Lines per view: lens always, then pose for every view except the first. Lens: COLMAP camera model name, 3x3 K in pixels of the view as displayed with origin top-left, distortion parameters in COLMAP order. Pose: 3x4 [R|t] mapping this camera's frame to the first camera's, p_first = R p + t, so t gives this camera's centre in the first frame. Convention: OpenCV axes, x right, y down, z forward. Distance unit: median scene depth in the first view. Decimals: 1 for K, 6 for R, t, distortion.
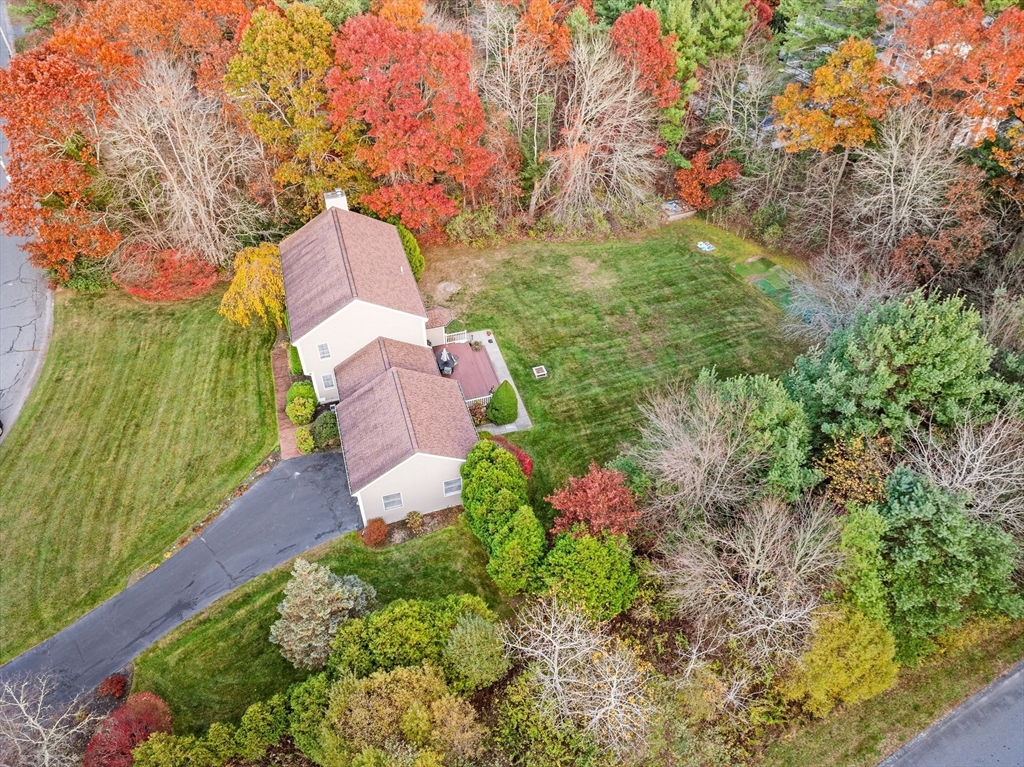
lens RADIAL K [[724.6, 0, 512.0], [0, 724.6, 383.5], [0, 0, 1]] dist [-0.030453, -0.008877]
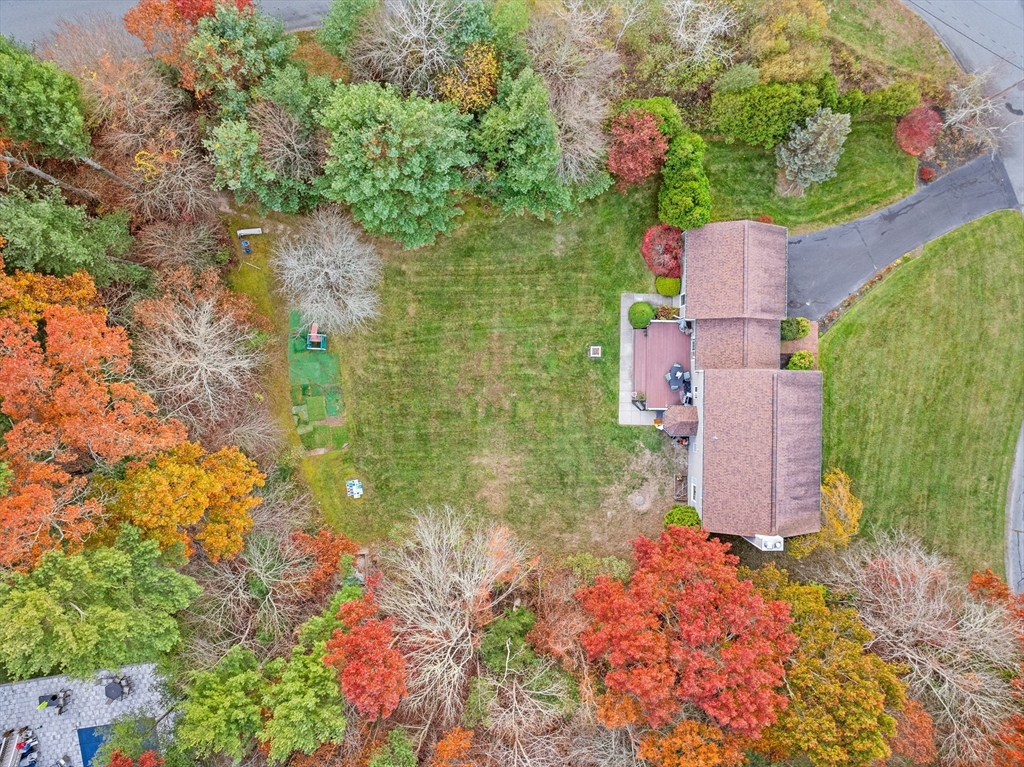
lens RADIAL K [[724.6, 0, 512.0], [0, 724.6, 383.5], [0, 0, 1]] dist [-0.030453, -0.008877]
pose [[-0.951861, -0.306251, -0.013104, 0.158468], [0.201514, -0.657395, 0.726102, -0.877836], [-0.230984, 0.688507, 0.687462, 0.280224]]
